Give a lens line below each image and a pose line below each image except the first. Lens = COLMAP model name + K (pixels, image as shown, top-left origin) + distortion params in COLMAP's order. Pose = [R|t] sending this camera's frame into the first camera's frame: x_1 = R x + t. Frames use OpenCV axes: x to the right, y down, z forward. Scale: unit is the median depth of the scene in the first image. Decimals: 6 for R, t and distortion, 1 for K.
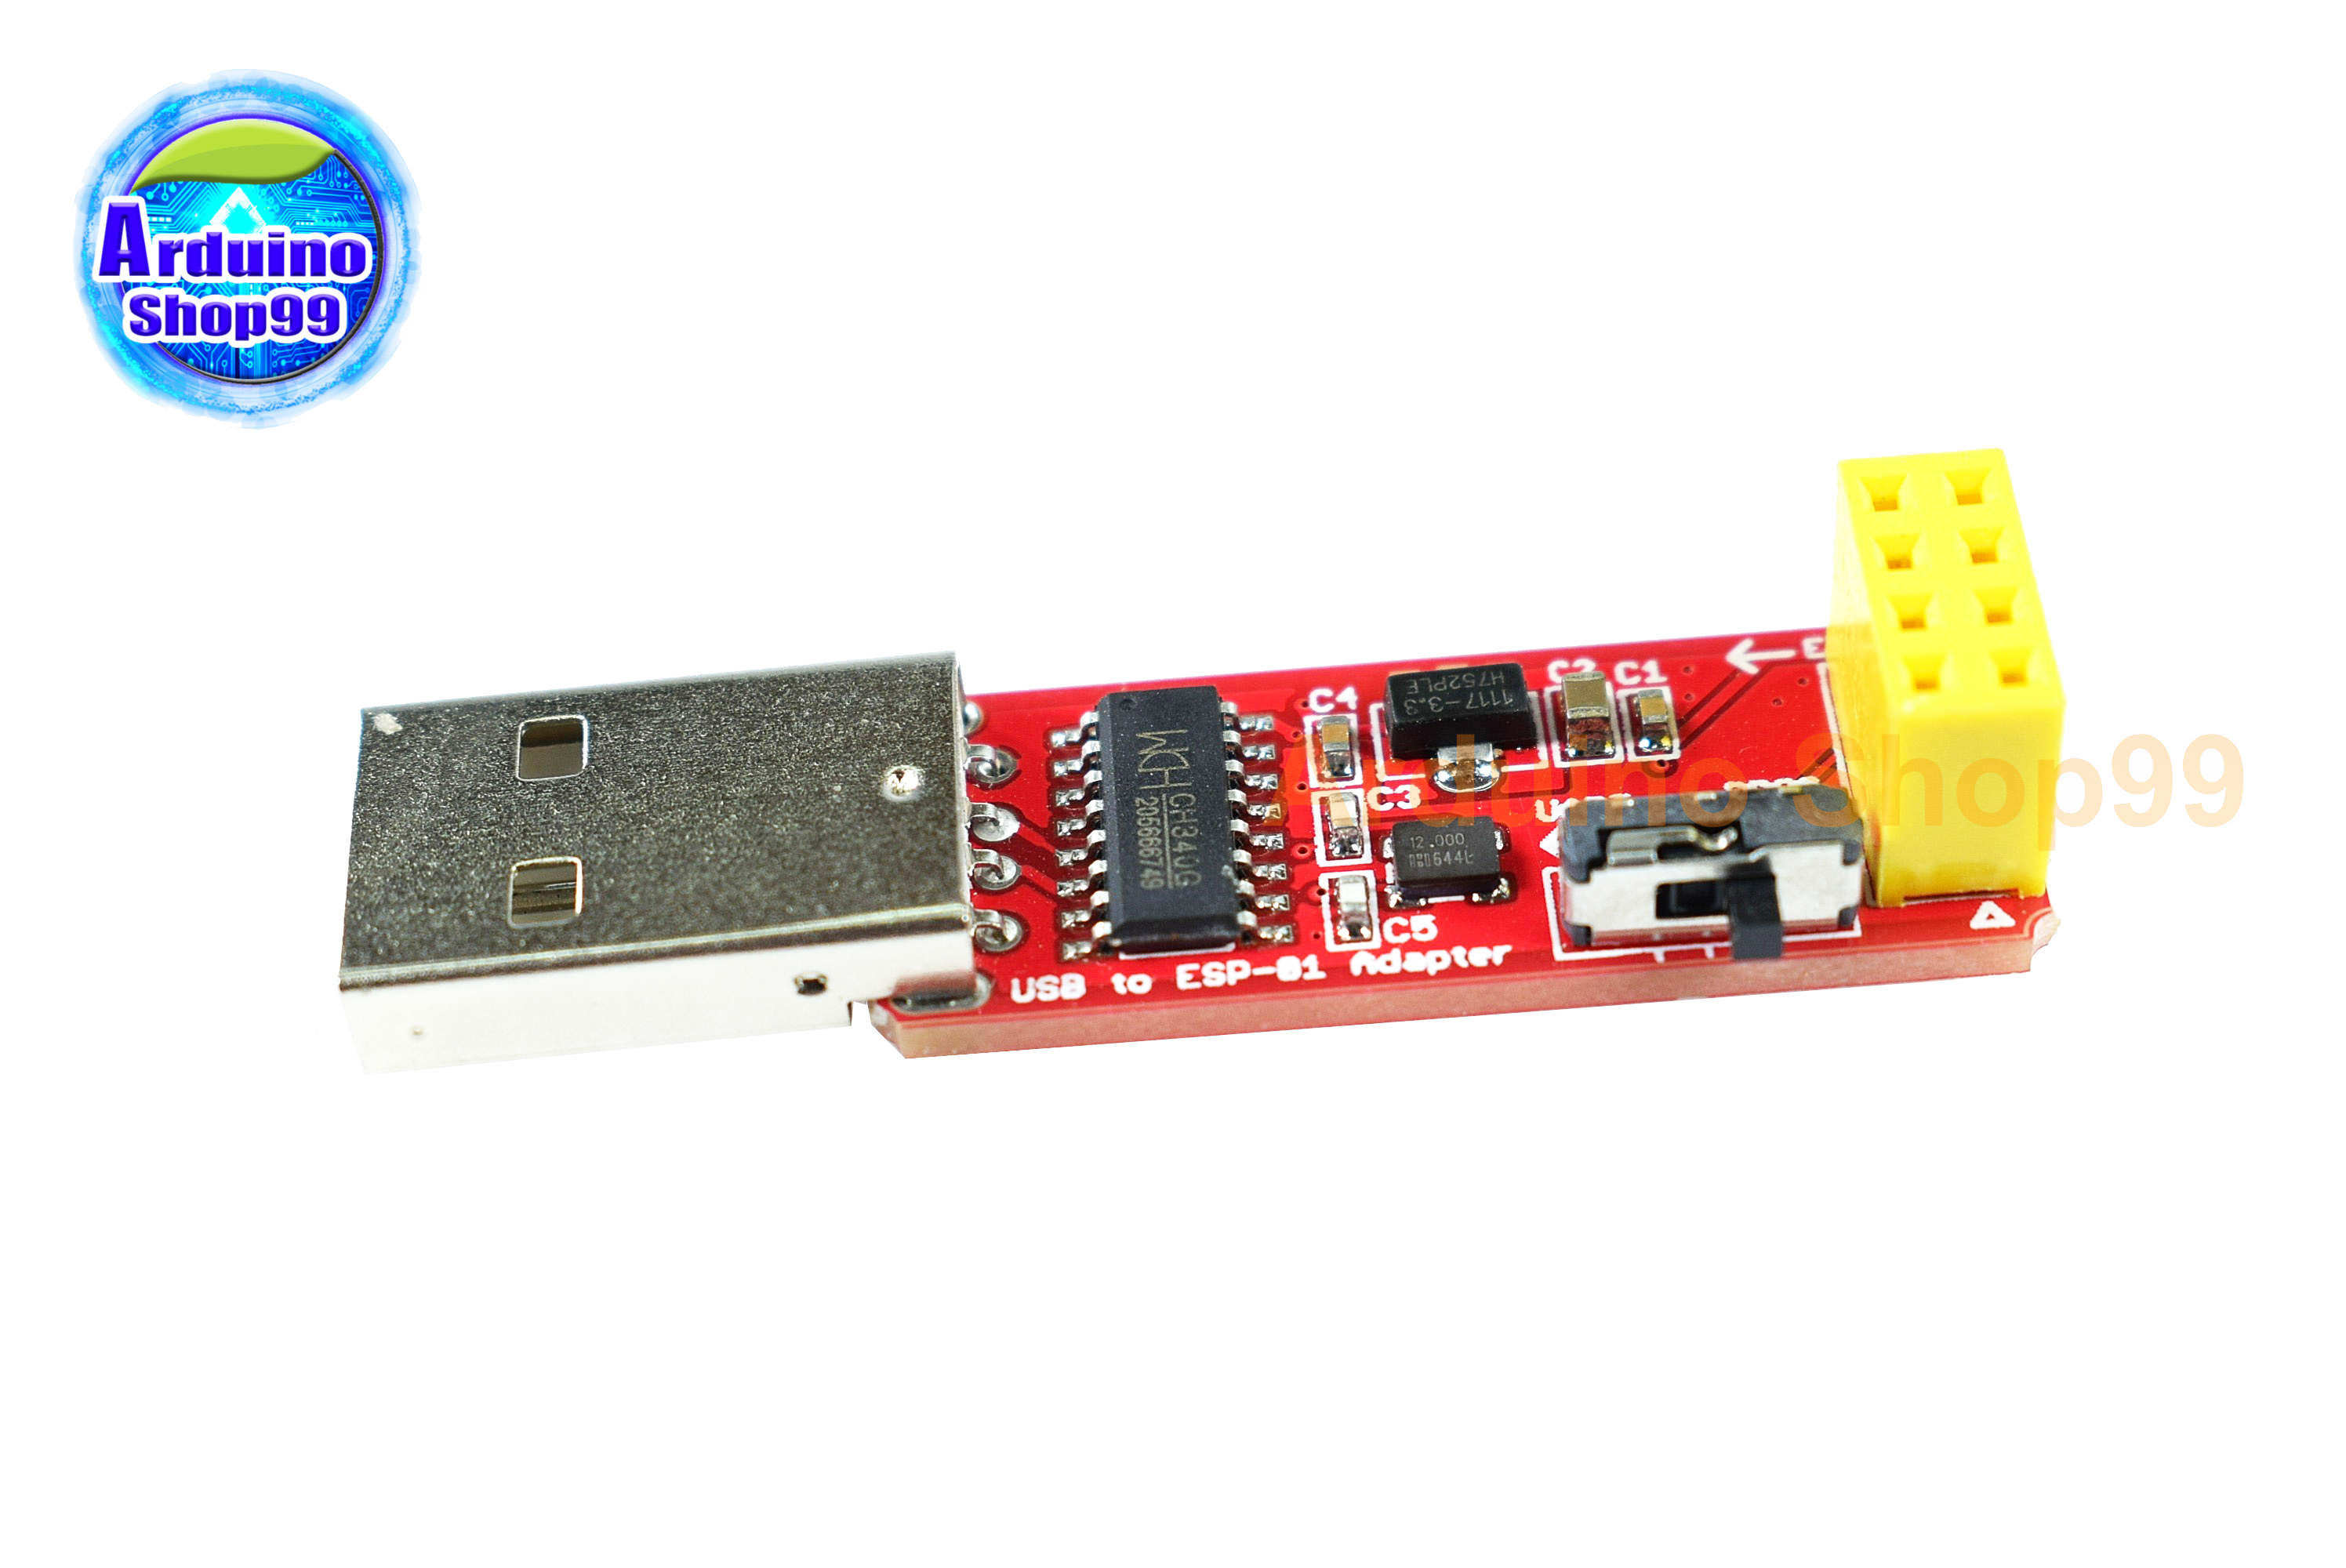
lens RADIAL K [[4807.8, 0, 1173.0], [0, 4807.8, 784.0], [0, 0, 1]] dist [-0.057598, -0.059031]
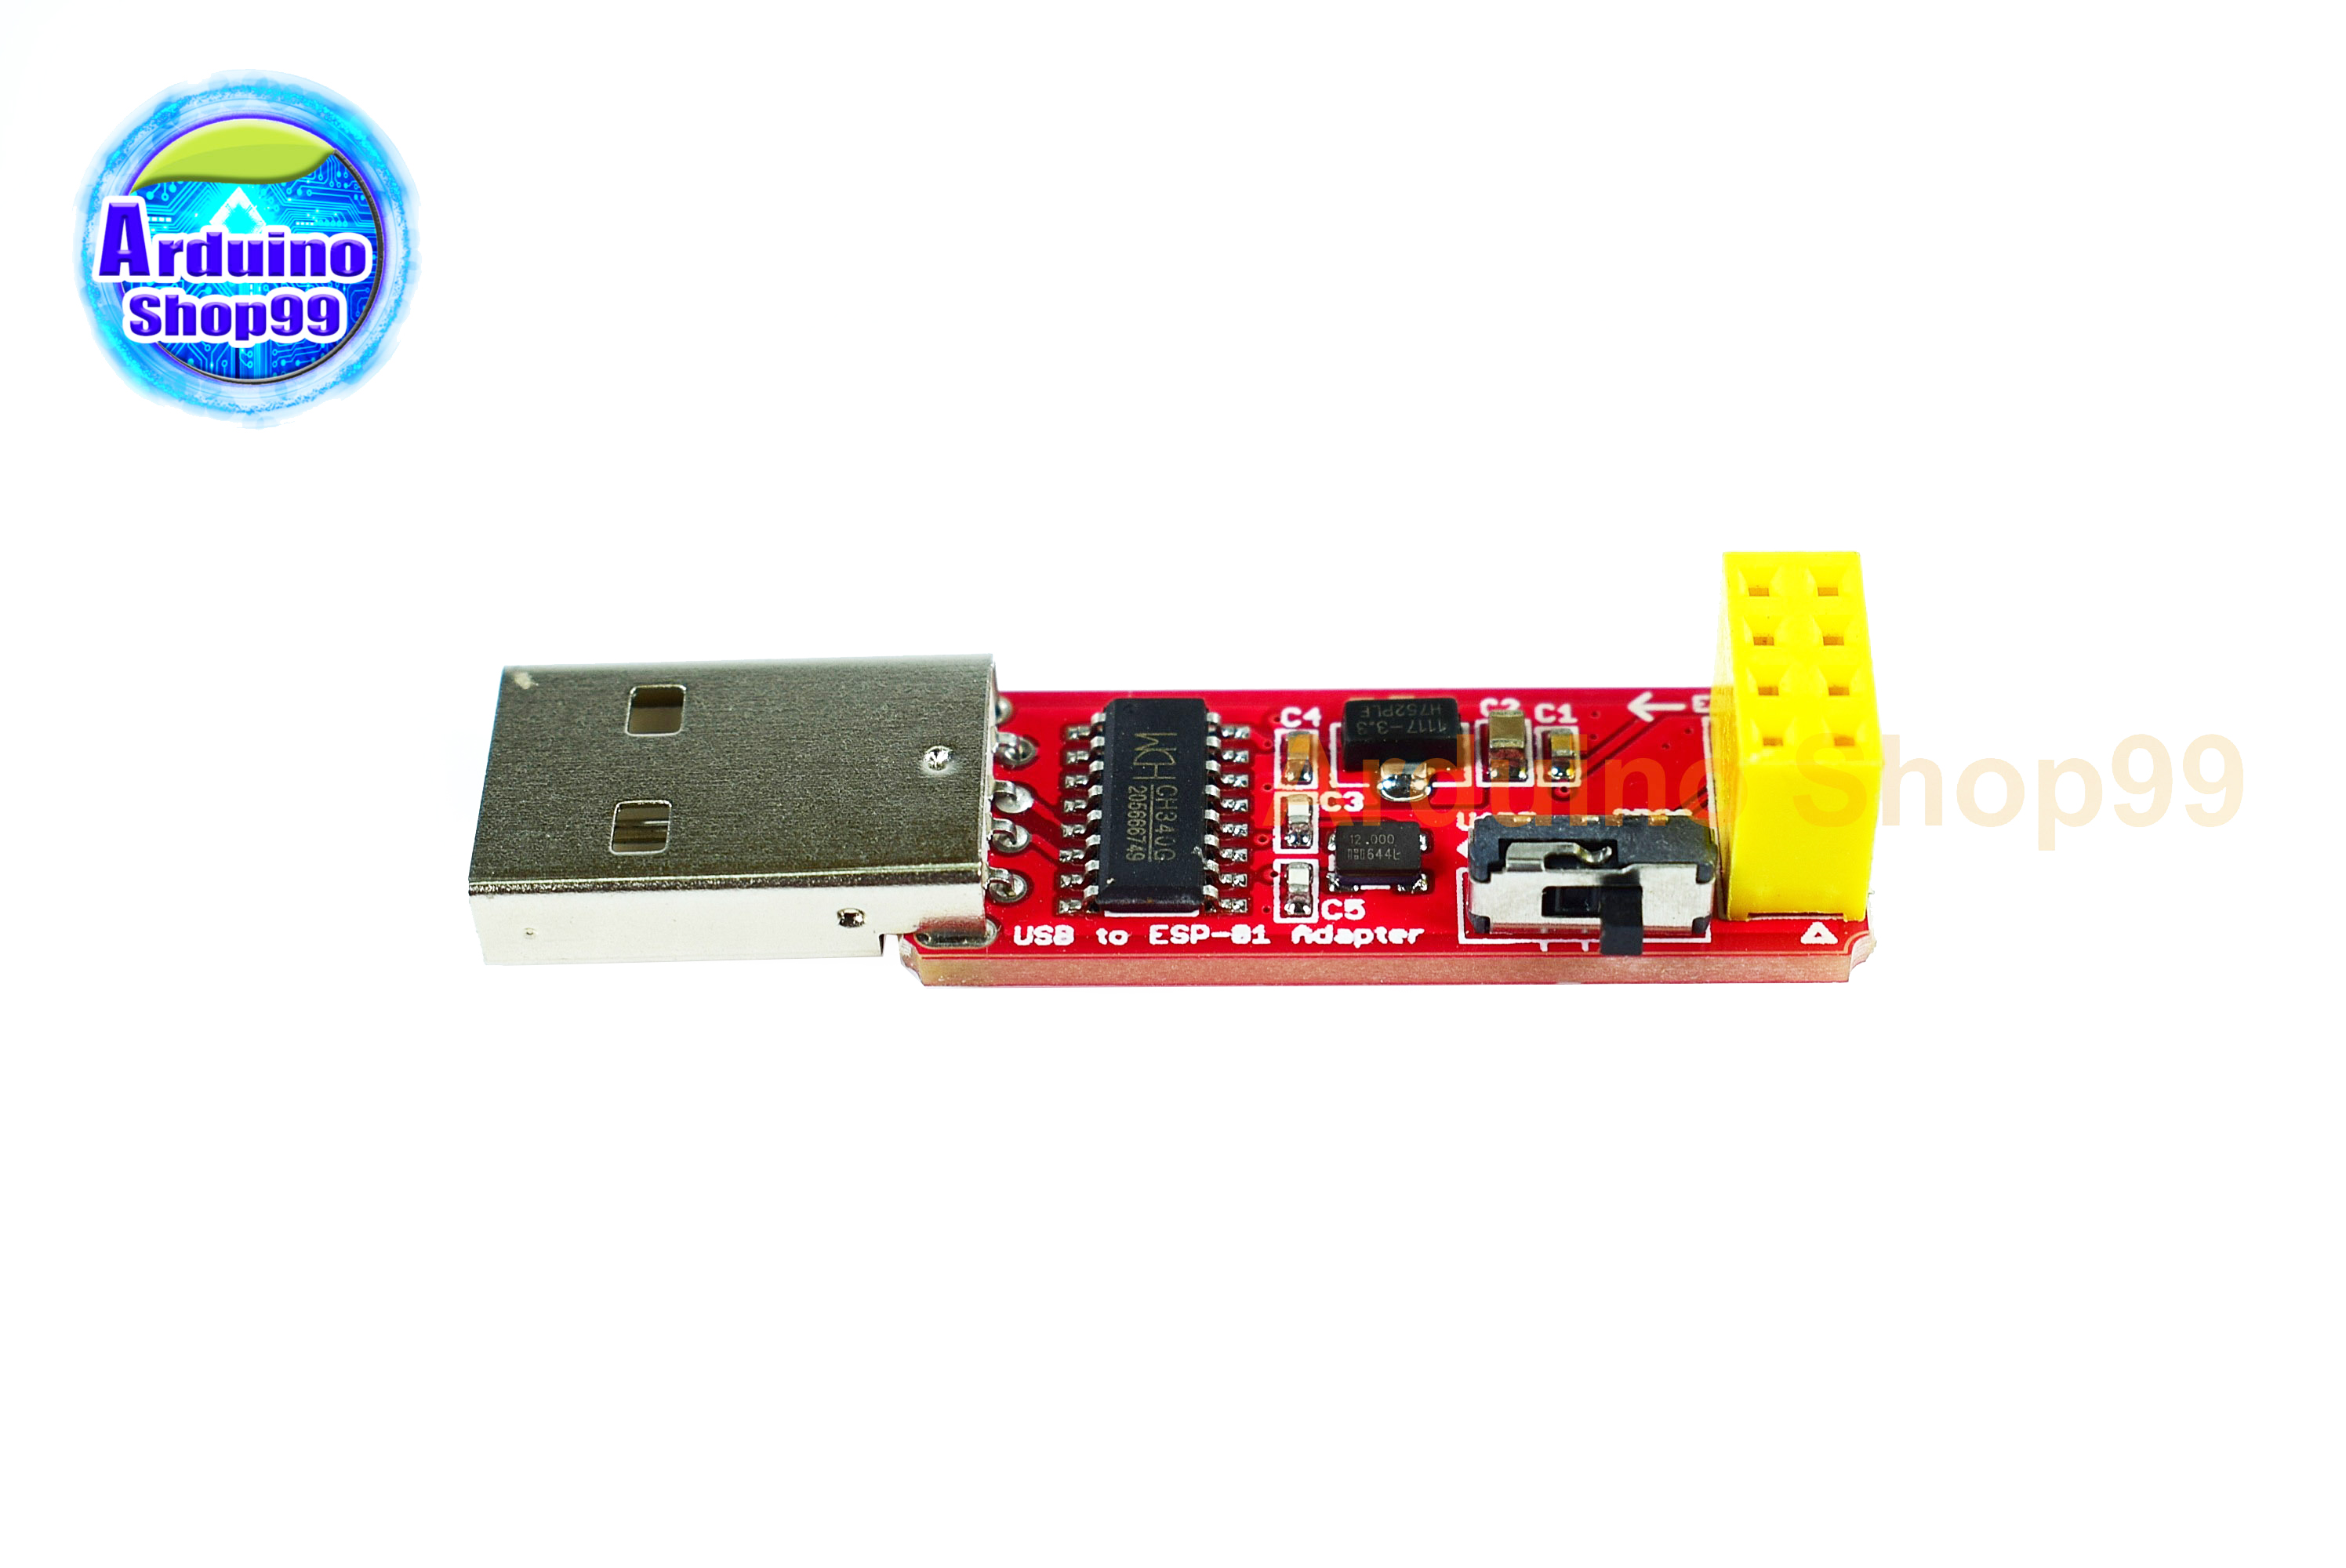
lens RADIAL K [[4807.8, 0, 1173.0], [0, 4807.8, 784.0], [0, 0, 1]] dist [-0.057598, -0.059031]
pose [[0.996901, 0.073634, -0.027668, 0.037434], [-0.073587, 0.997285, 0.002727, -0.001763], [0.027794, -0.000683, 0.999613, -0.220874]]
